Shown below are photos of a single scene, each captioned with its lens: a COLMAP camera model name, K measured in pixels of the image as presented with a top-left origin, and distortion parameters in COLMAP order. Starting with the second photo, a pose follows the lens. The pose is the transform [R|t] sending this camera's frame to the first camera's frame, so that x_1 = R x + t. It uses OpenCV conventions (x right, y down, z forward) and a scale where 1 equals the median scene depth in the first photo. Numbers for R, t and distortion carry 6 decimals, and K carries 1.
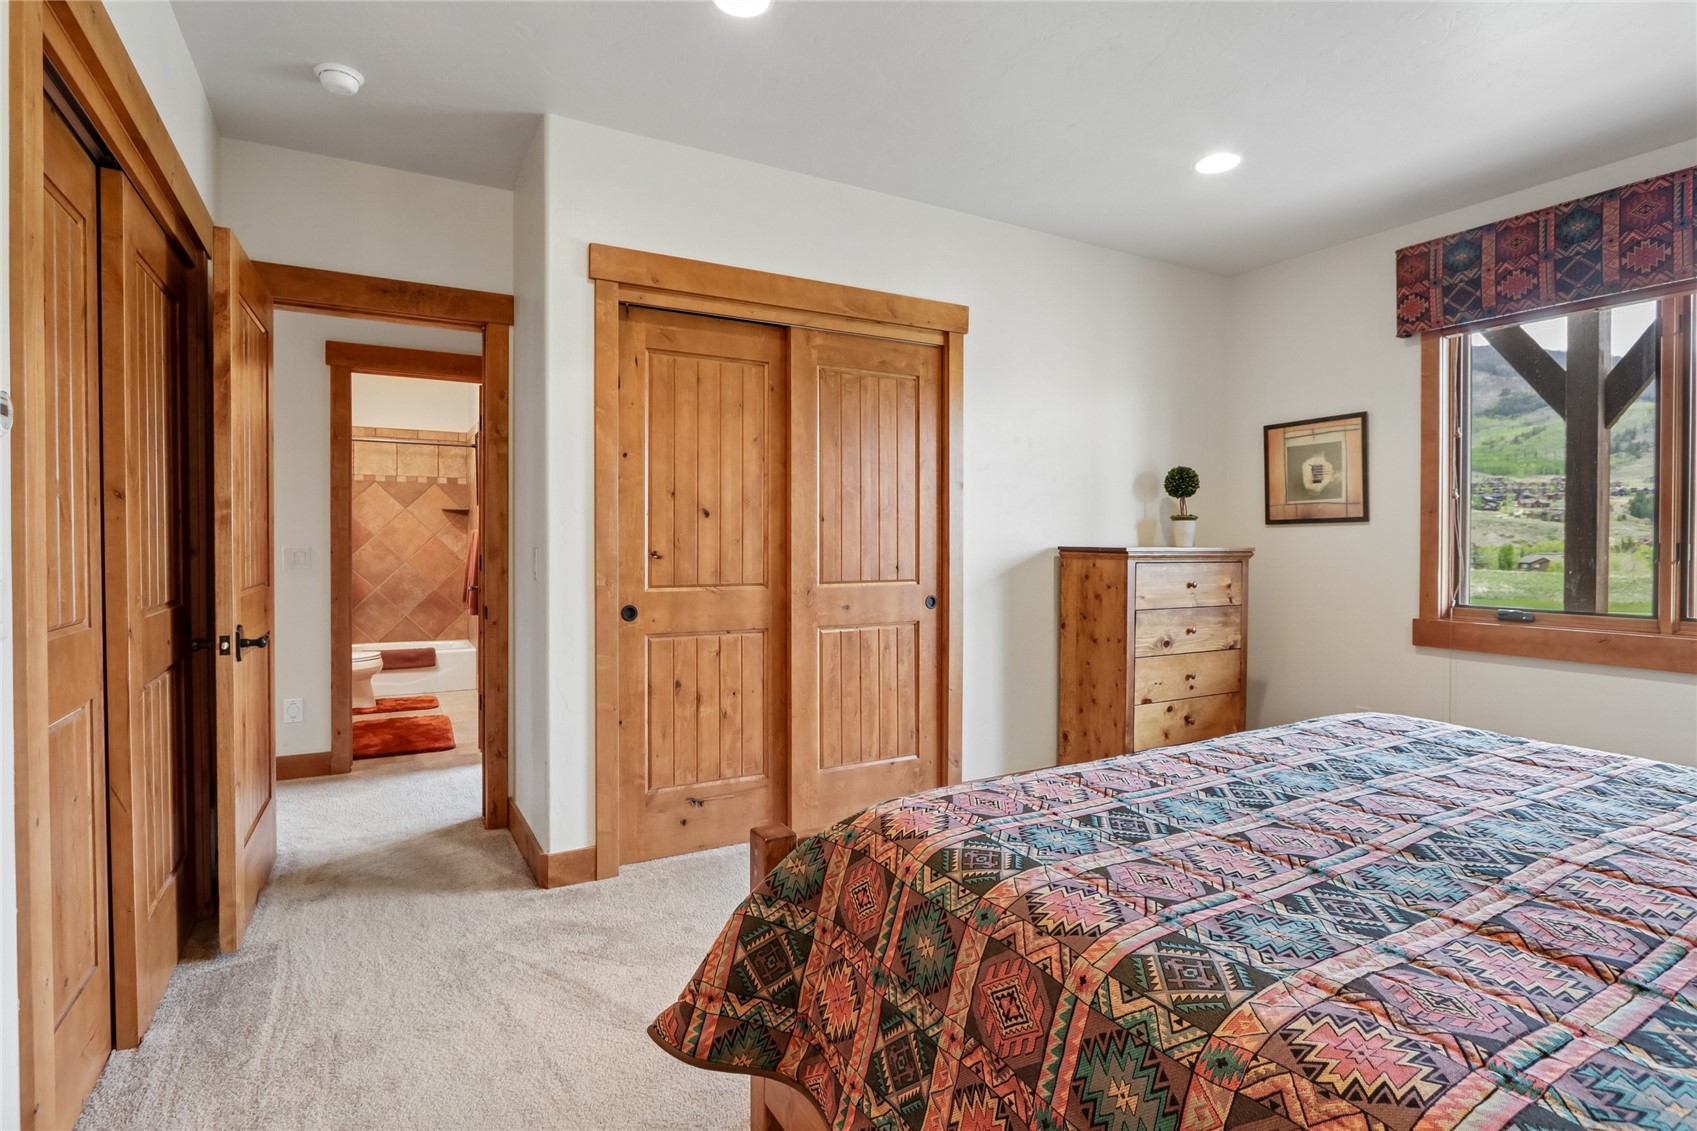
lens RADIAL K [[825.1, 0, 835.1], [0, 825.1, 562.9], [0, 0, 1]] dist [-0.013442, 0.002471]
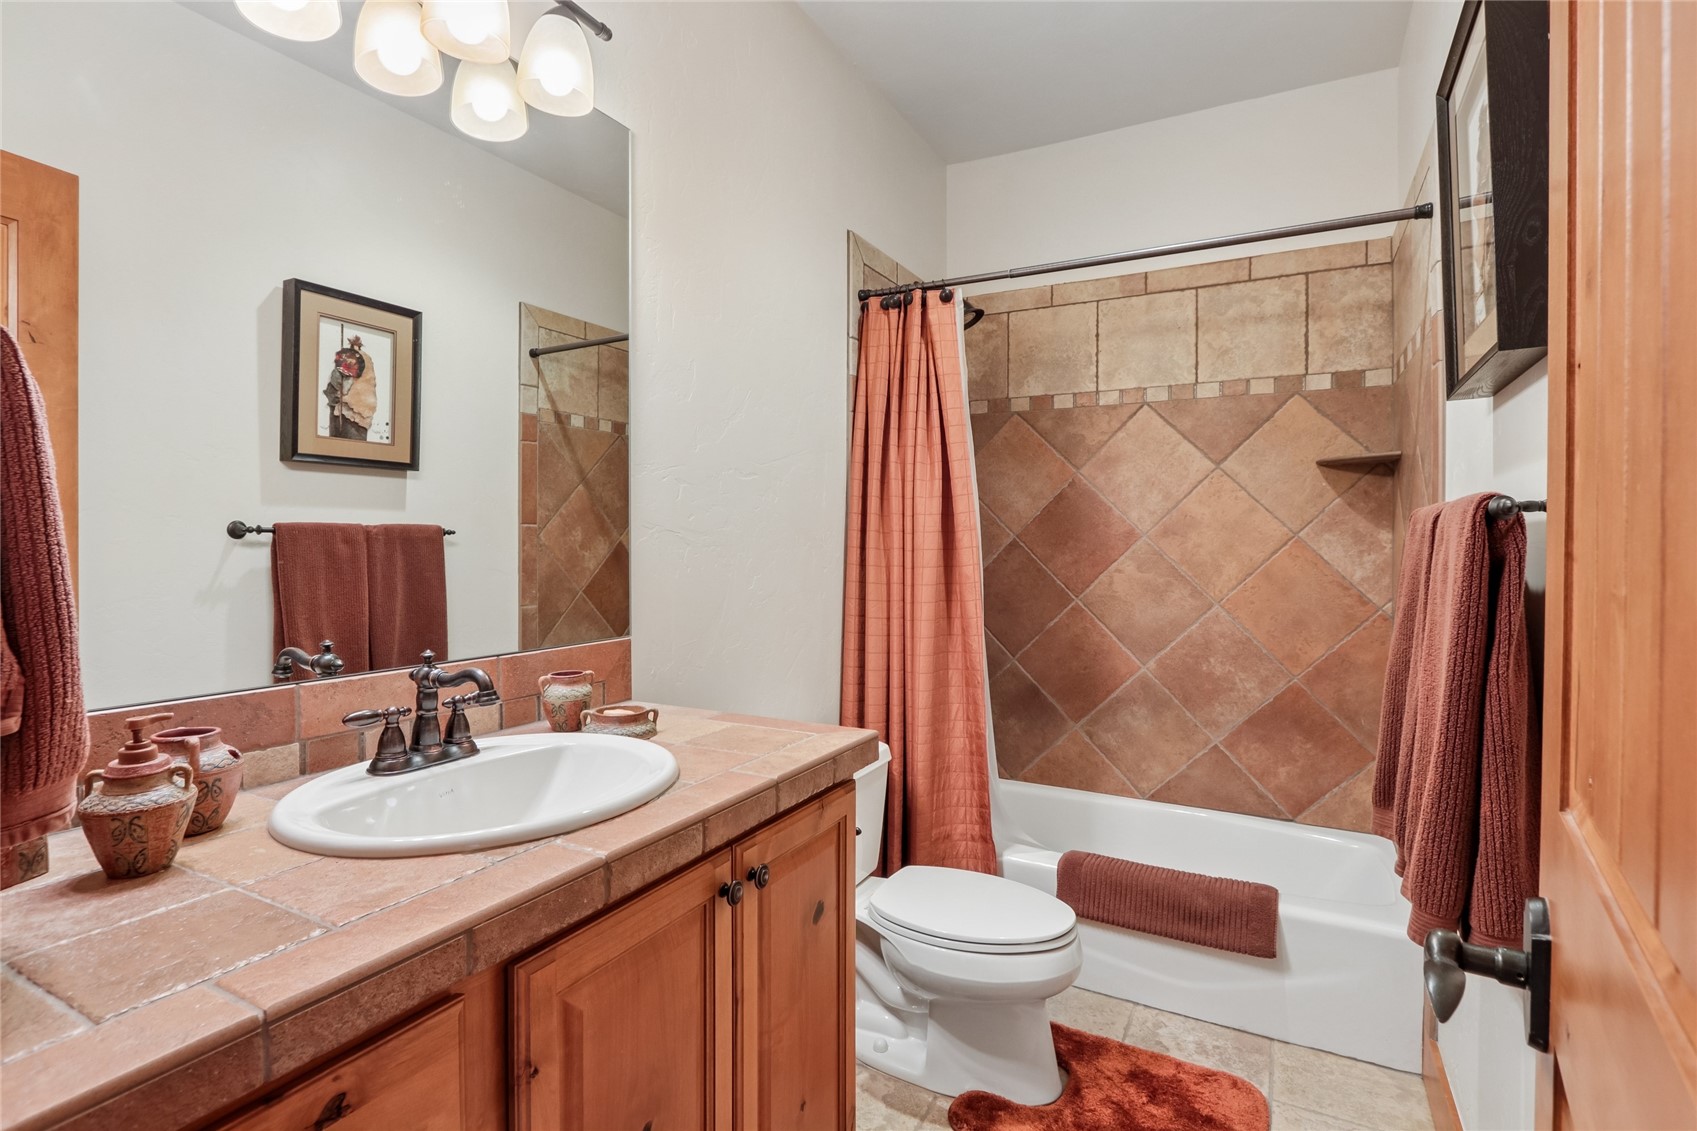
lens RADIAL K [[818.5, 0, 834.4], [0, 818.5, 538.7], [0, 0, 1]] dist [-0.015897, 0.004044]
pose [[0.523426, -0.002375, -0.852068, -0.290029], [-0.020631, 0.999668, -0.015460, -0.022411], [0.851821, 0.025671, 0.523203, 0.645882]]
